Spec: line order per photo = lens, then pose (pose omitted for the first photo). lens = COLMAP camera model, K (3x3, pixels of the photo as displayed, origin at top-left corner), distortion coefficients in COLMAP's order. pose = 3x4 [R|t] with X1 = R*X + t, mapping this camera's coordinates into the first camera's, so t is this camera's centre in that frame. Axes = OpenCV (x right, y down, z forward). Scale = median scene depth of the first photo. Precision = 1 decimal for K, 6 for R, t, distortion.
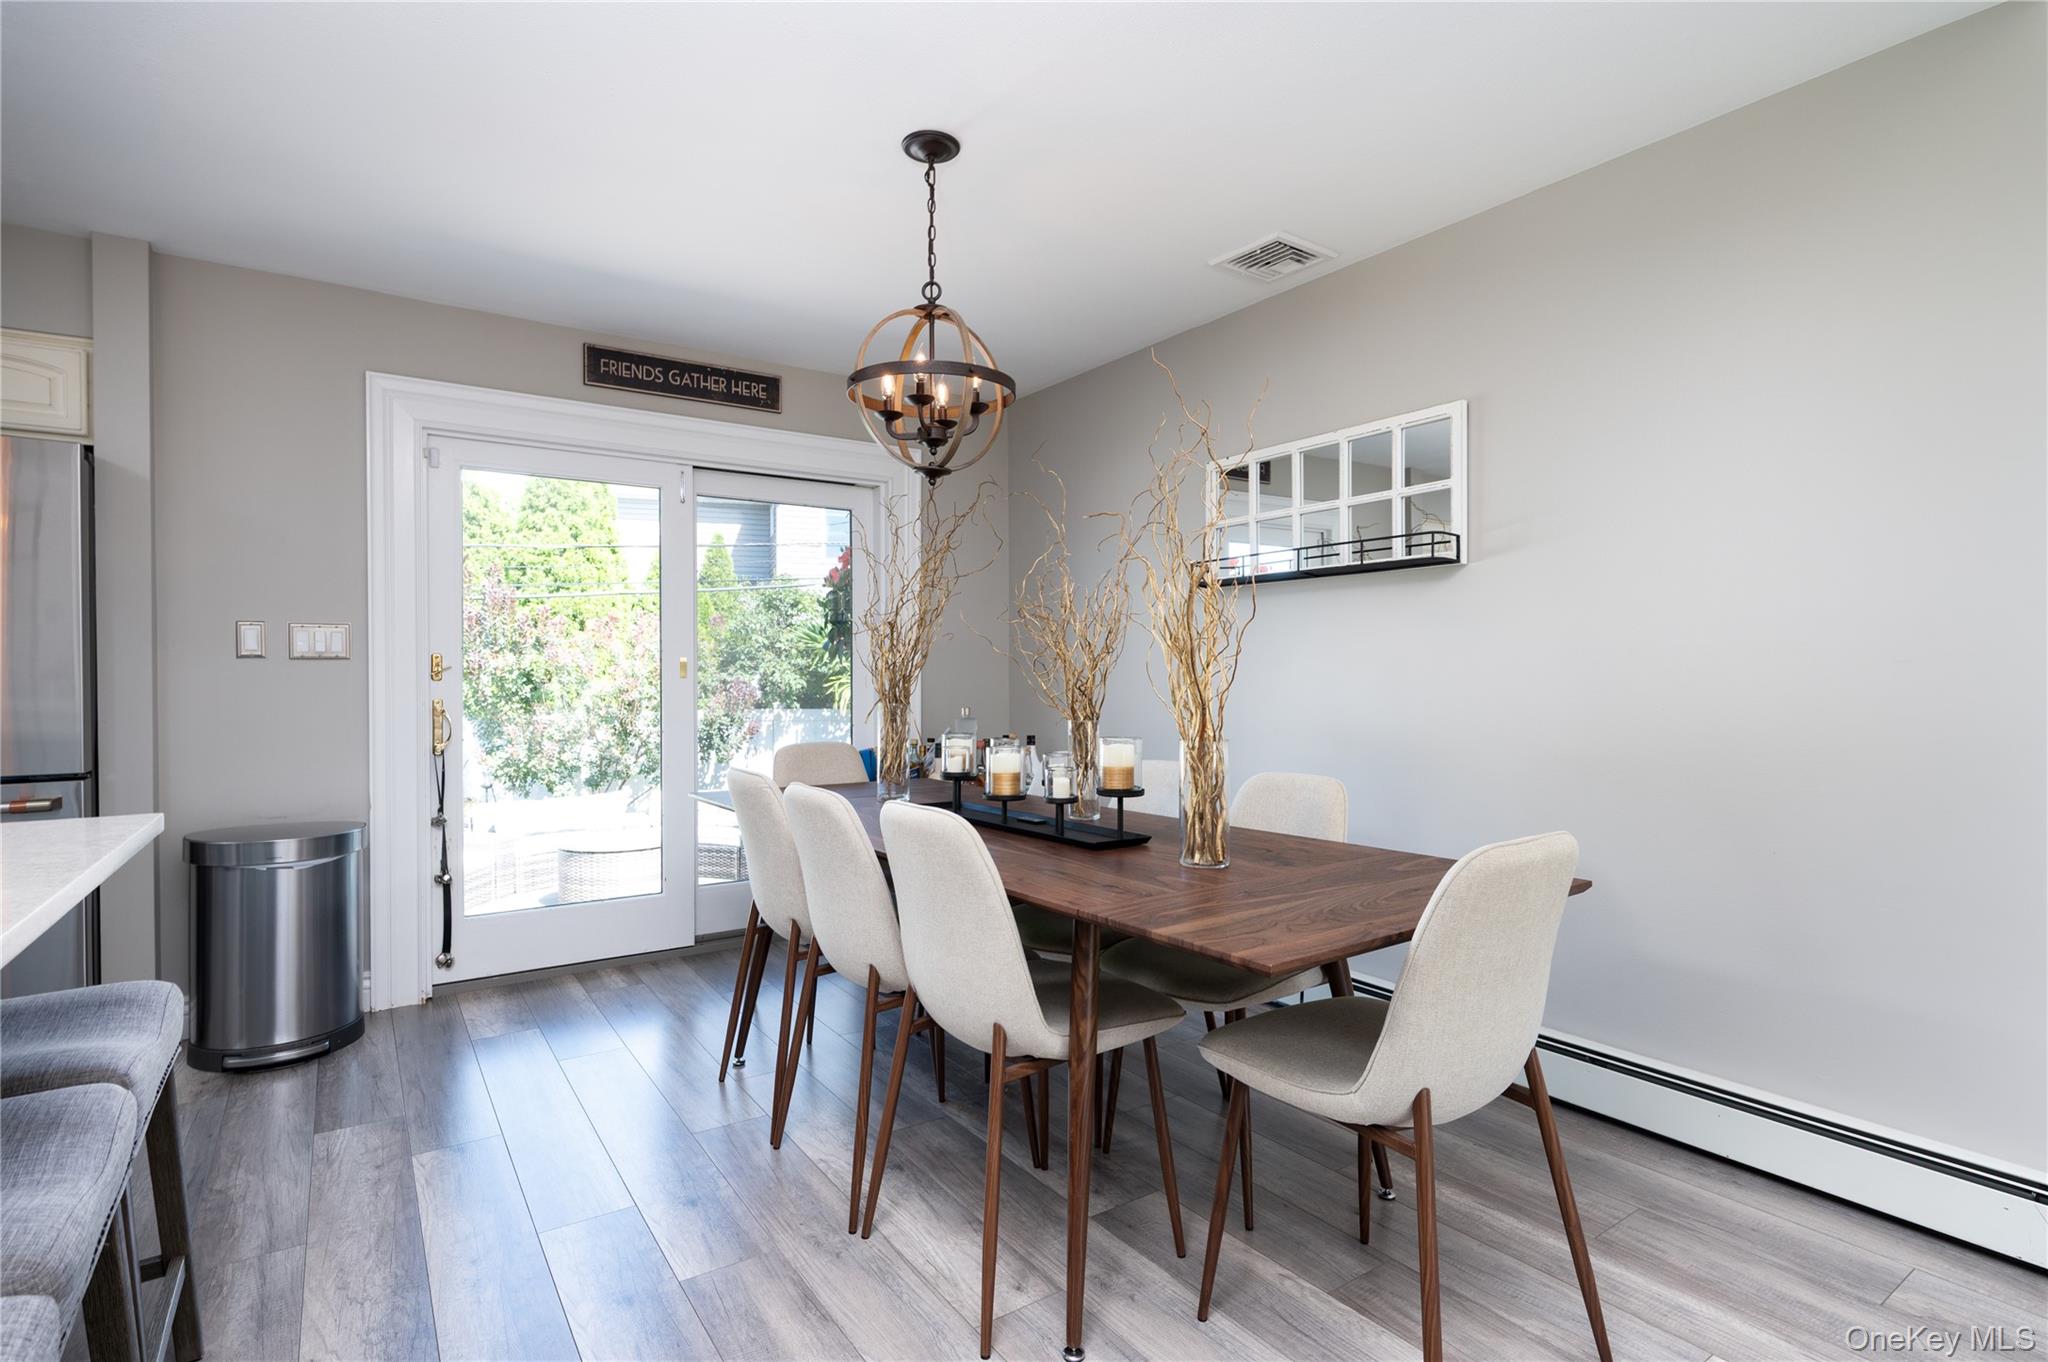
lens RADIAL K [[994.5, 0, 1041.0], [0, 994.5, 674.5], [0, 0, 1]] dist [0.000503, 0.000538]
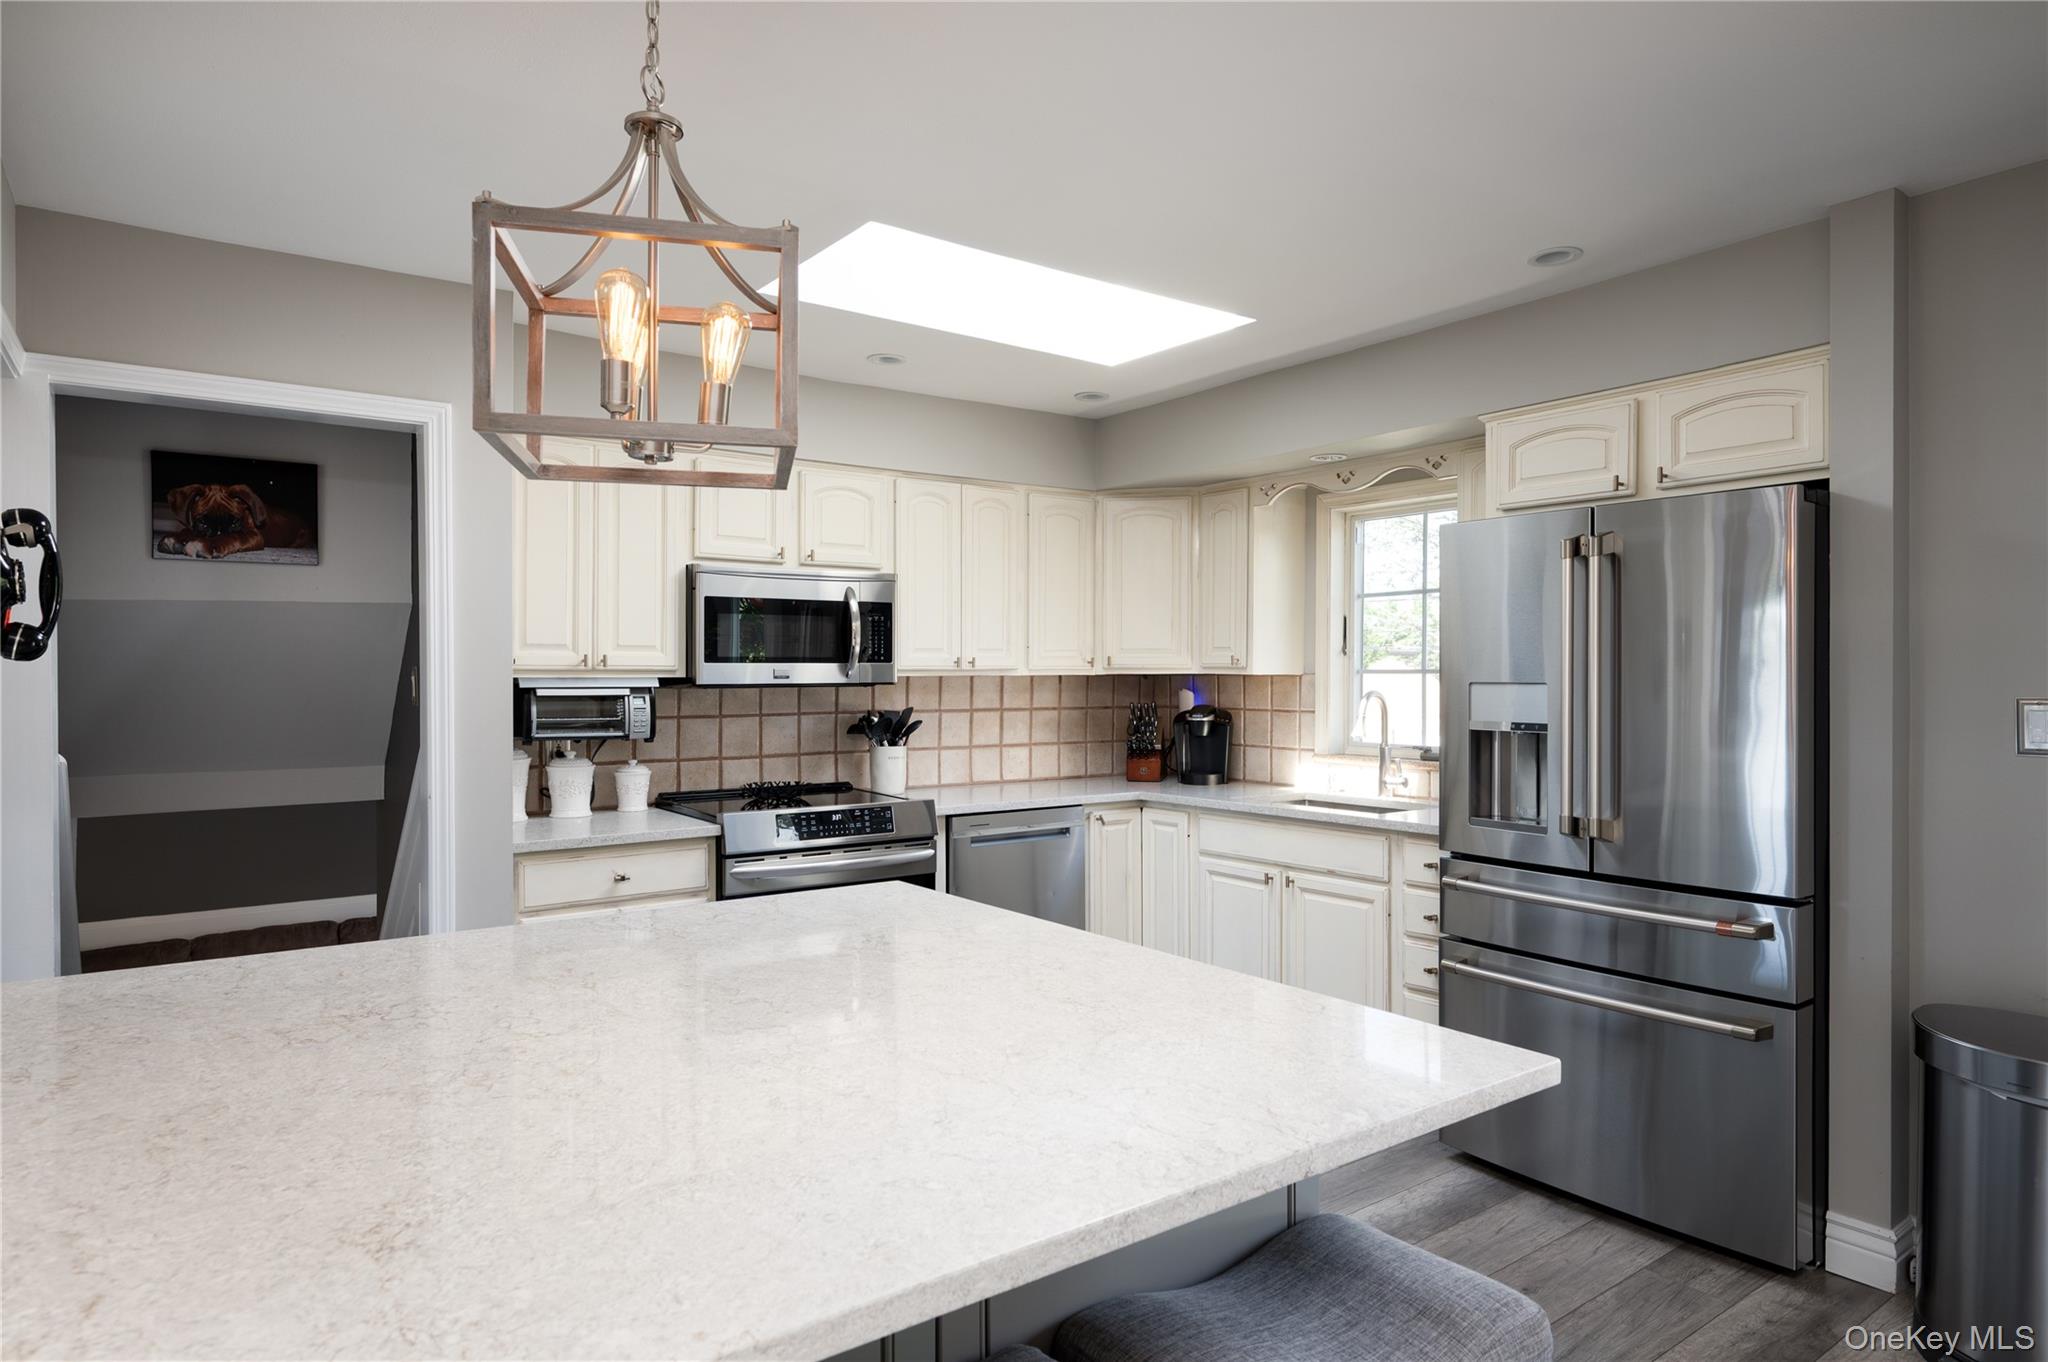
lens RADIAL K [[1195.5, 0, 1032.4], [0, 1195.5, 680.0], [0, 0, 1]] dist [0.001673, 0.001794]
pose [[0.027322, 0.002548, -0.999623, -0.028228], [-0.004487, 0.999987, 0.002427, -0.061703], [0.999617, 0.004419, 0.027333, 0.300336]]
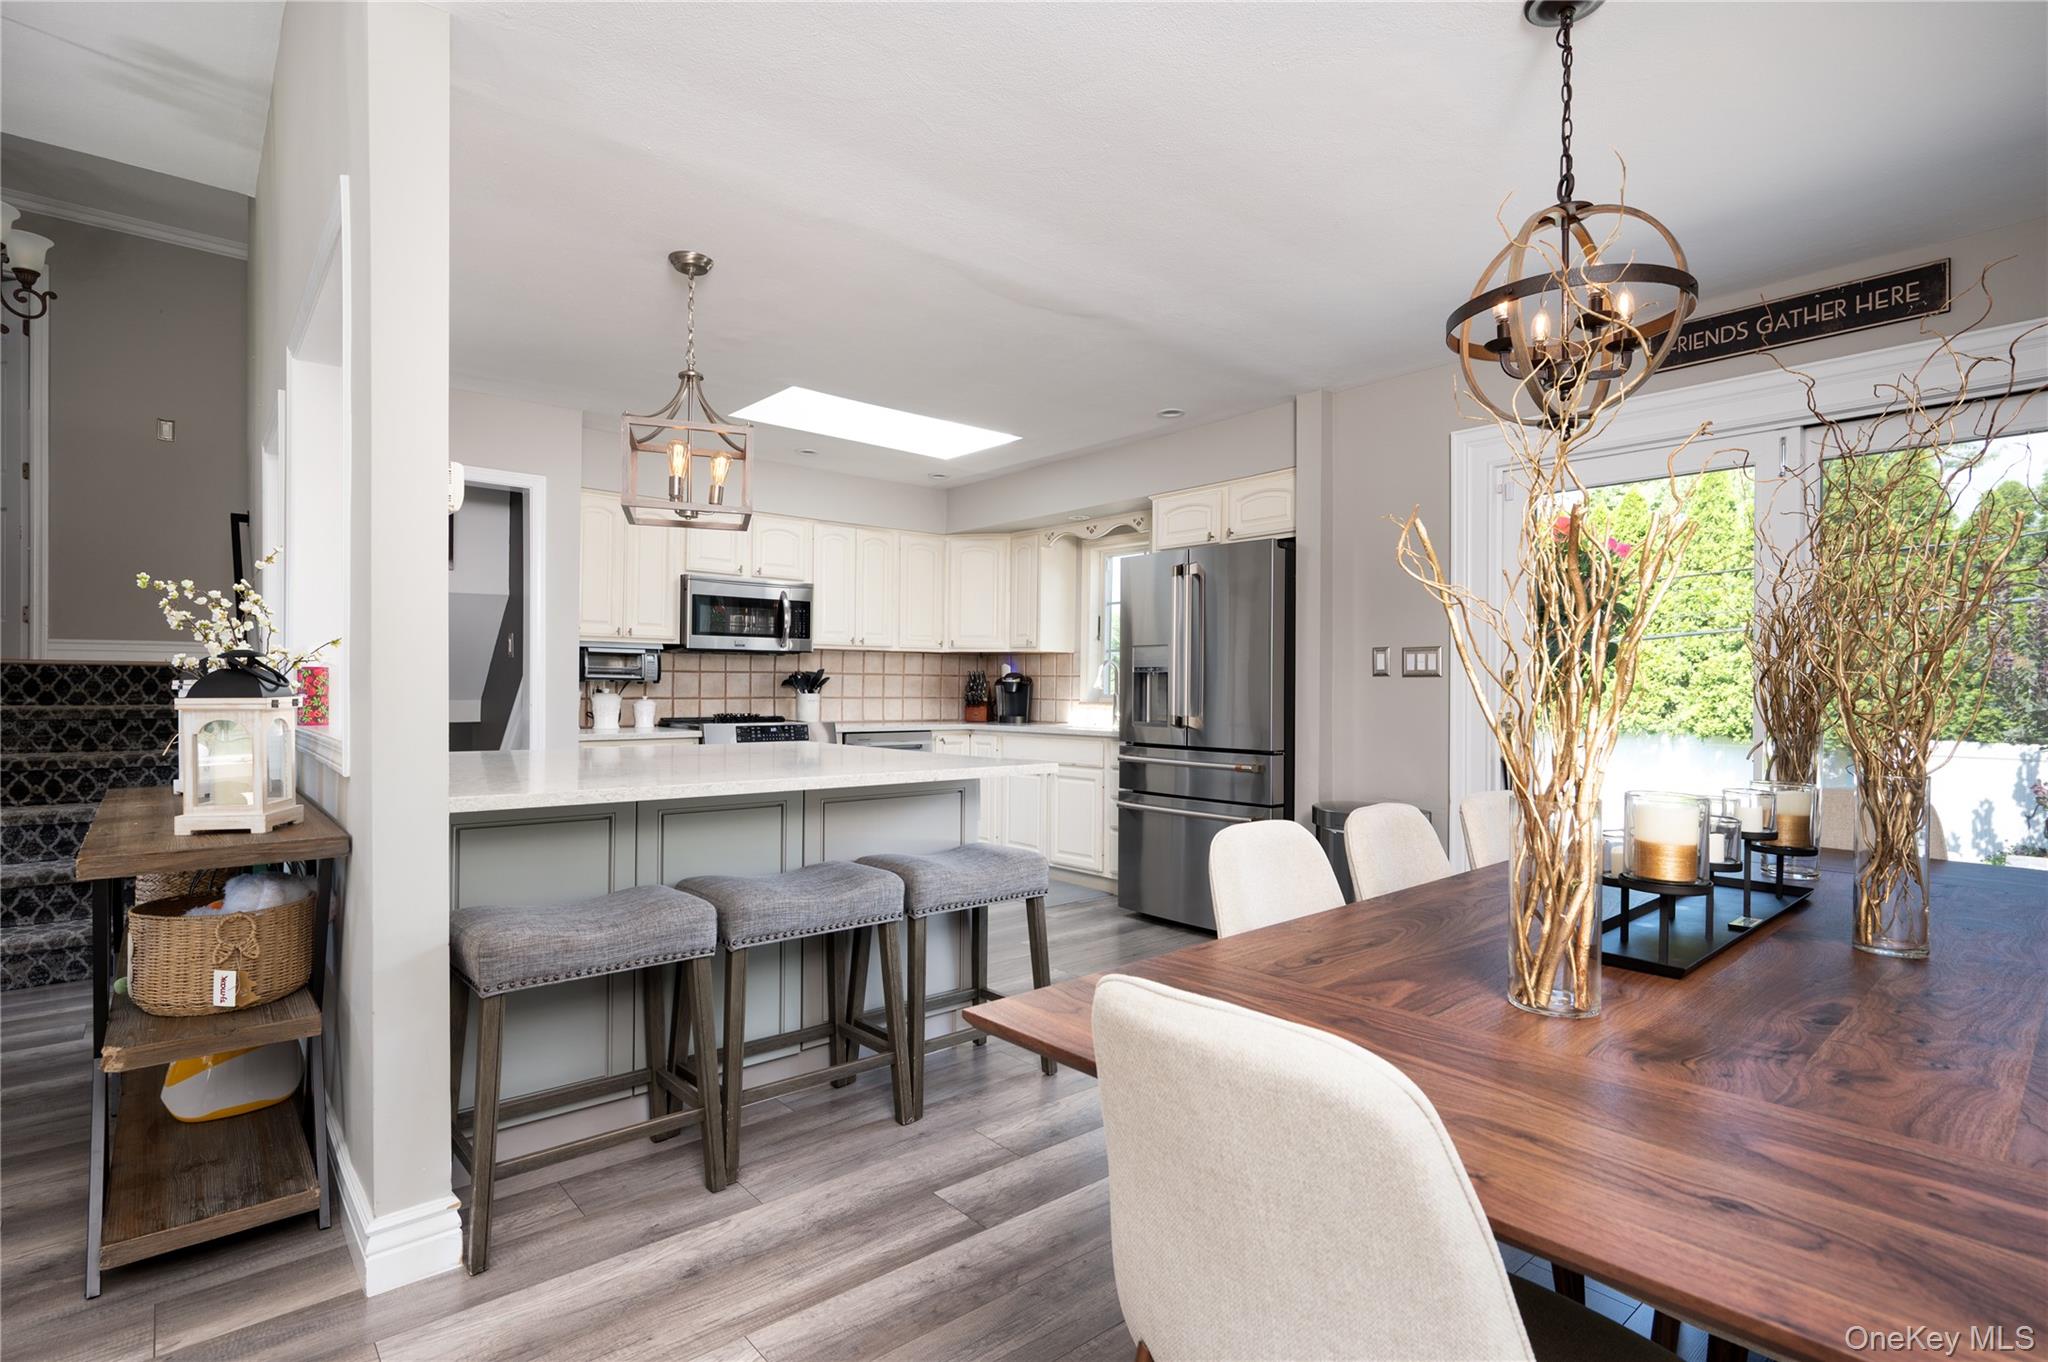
lens RADIAL K [[994.5, 0, 1018.5], [0, 994.5, 677.6], [0, 0, 1]] dist [0.000503, 0.000538]
pose [[0.097609, -0.009626, -0.995178, 0.450814], [-0.015000, 0.999825, -0.011143, 0.008216], [0.995112, 0.016016, 0.097448, 0.380808]]
